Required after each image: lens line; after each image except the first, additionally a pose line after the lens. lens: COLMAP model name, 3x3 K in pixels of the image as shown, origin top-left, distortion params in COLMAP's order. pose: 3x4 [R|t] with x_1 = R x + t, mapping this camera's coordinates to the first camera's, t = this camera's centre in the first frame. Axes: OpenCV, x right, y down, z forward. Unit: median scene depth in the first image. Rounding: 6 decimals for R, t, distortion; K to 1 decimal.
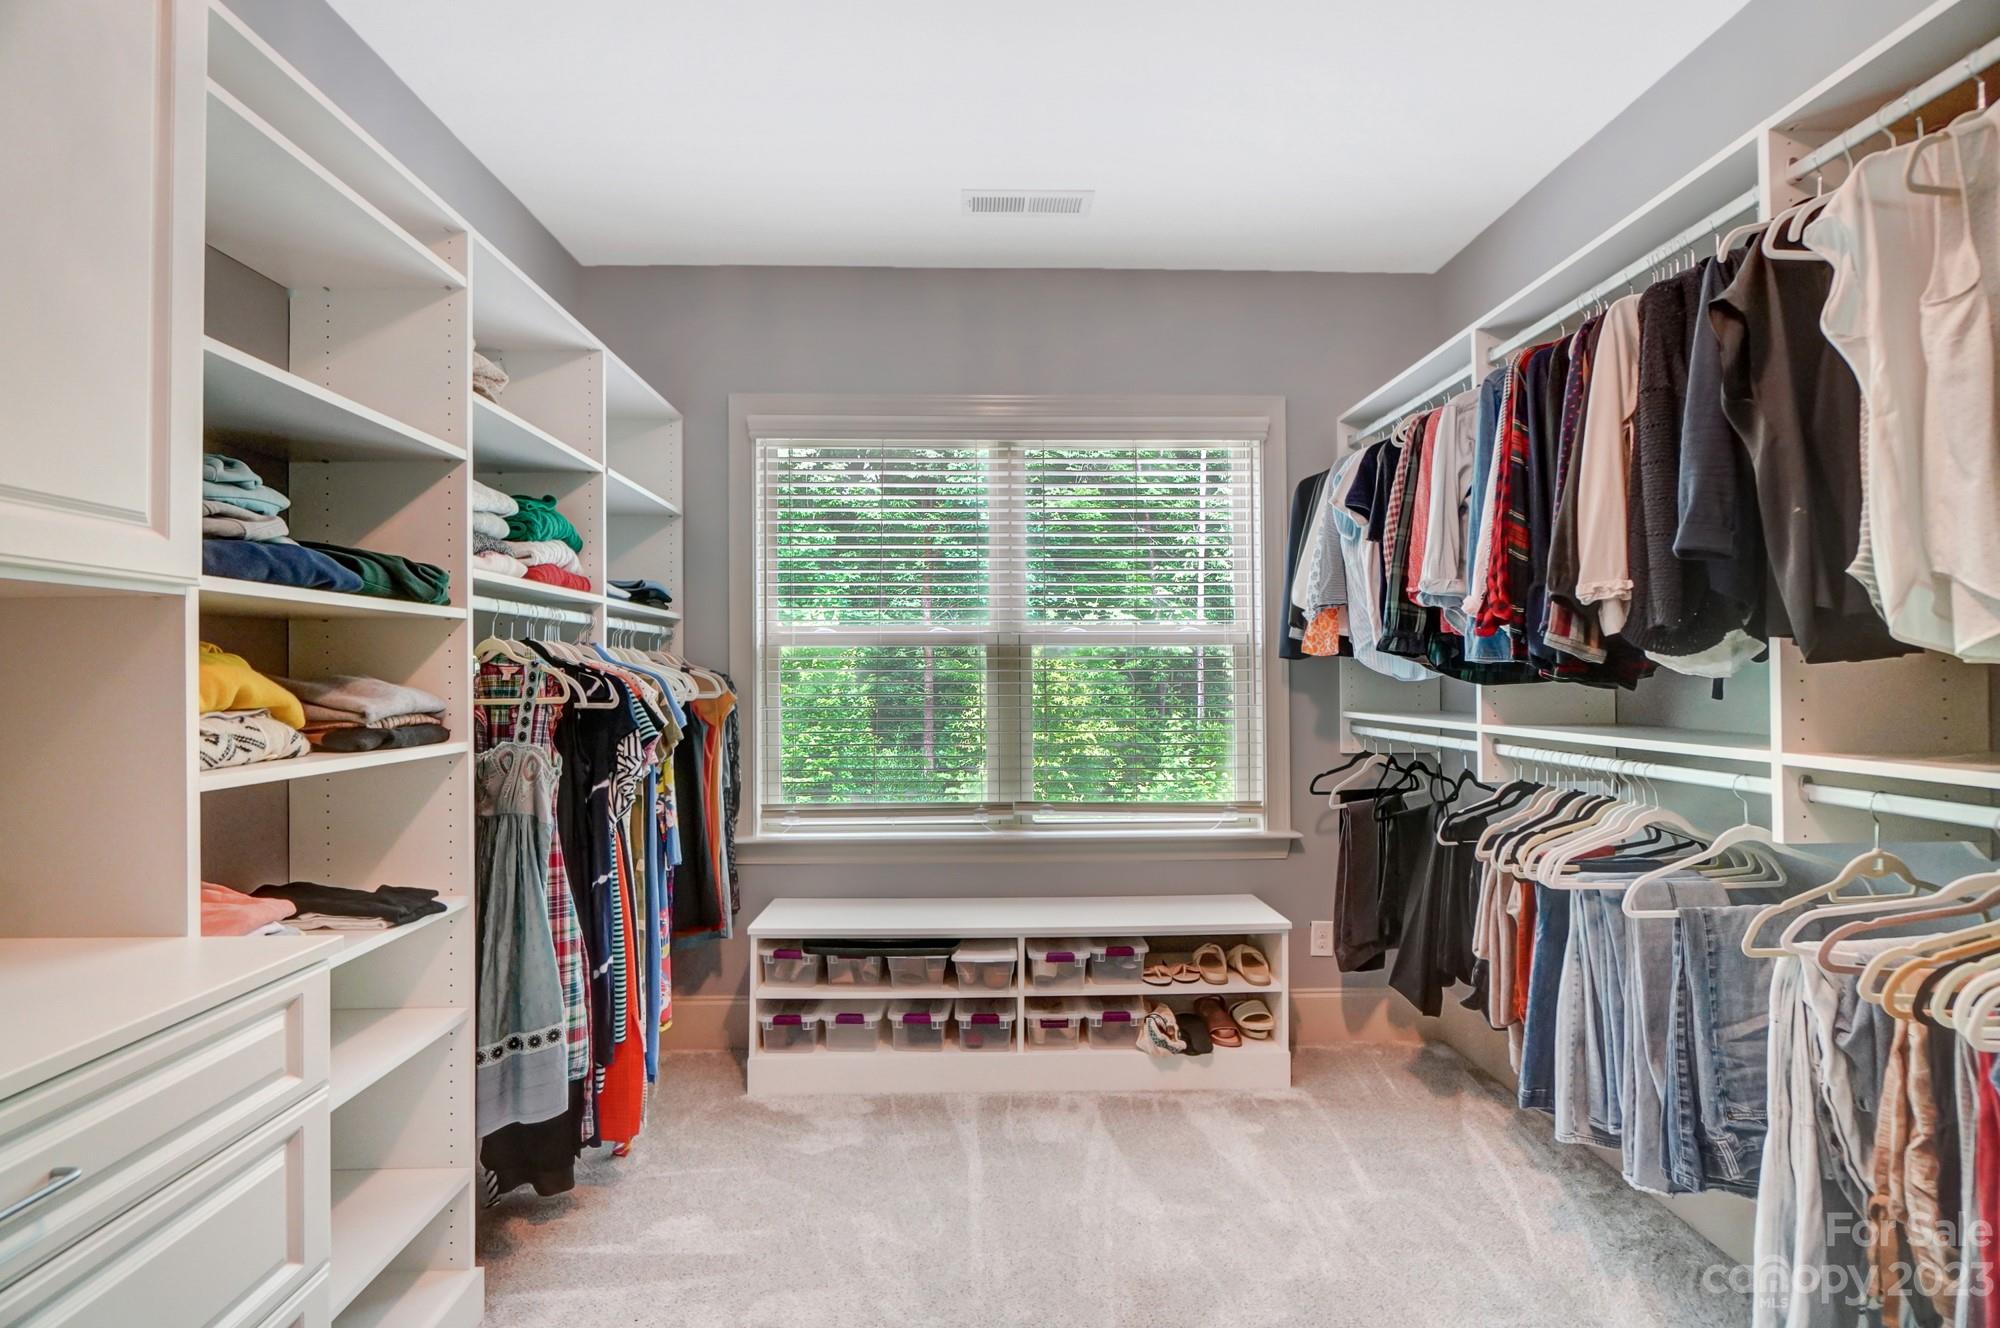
lens RADIAL K [[877.6, 0, 996.0], [0, 877.6, 659.8], [0, 0, 1]] dist [0.000561, -0.006715]
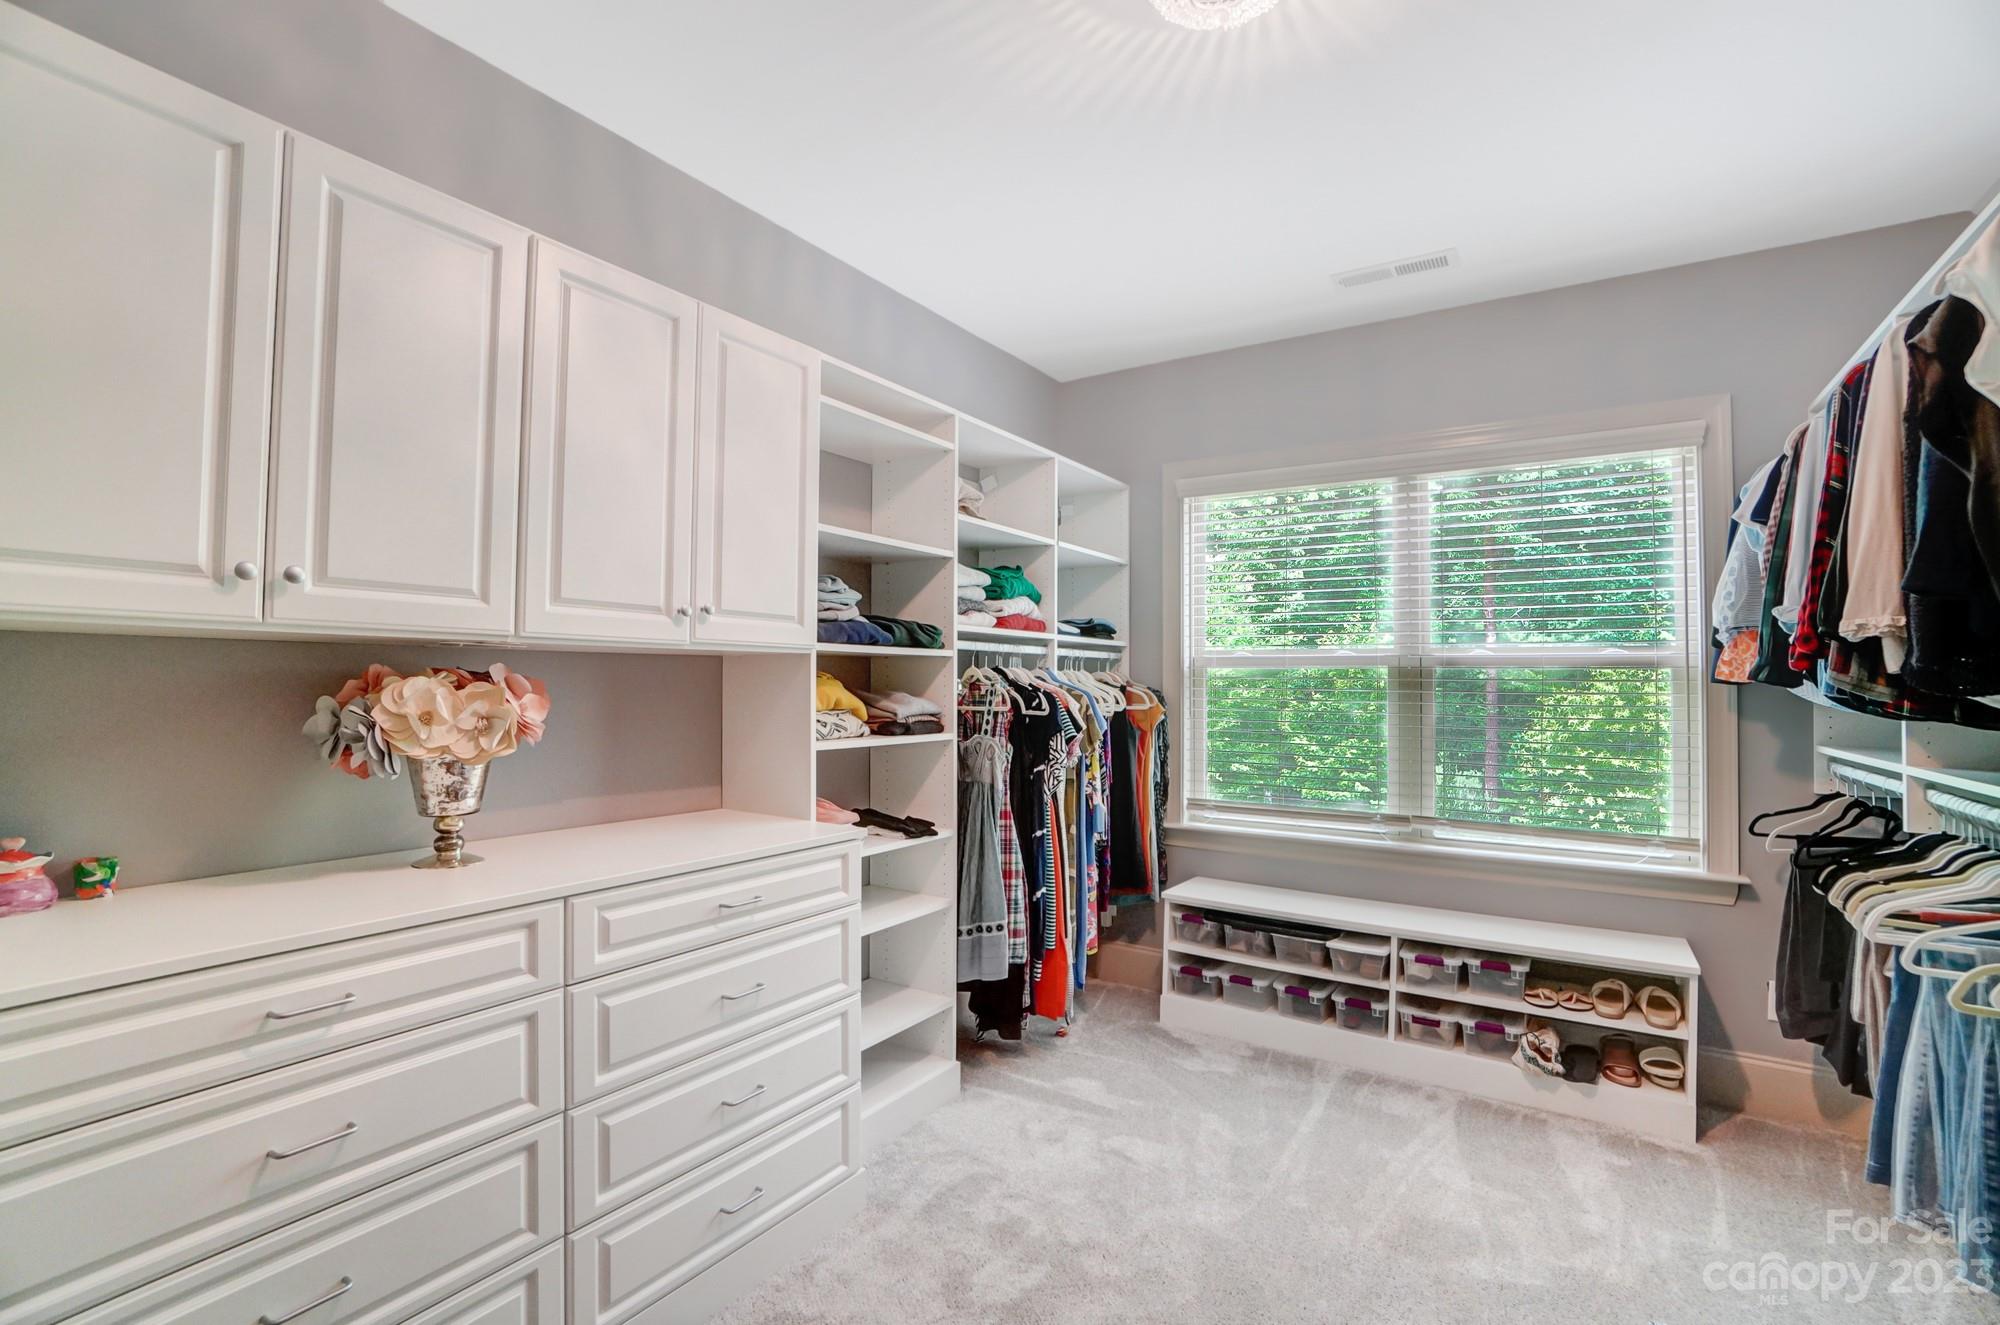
lens RADIAL K [[884.3, 0, 988.3], [0, 884.3, 660.0], [0, 0, 1]] dist [-0.063475, 0.024483]
pose [[0.817836, -0.001374, -0.575450, 0.273765], [-0.004172, 0.999957, -0.008318, -0.019658], [0.575436, 0.009203, 0.817795, -0.204512]]
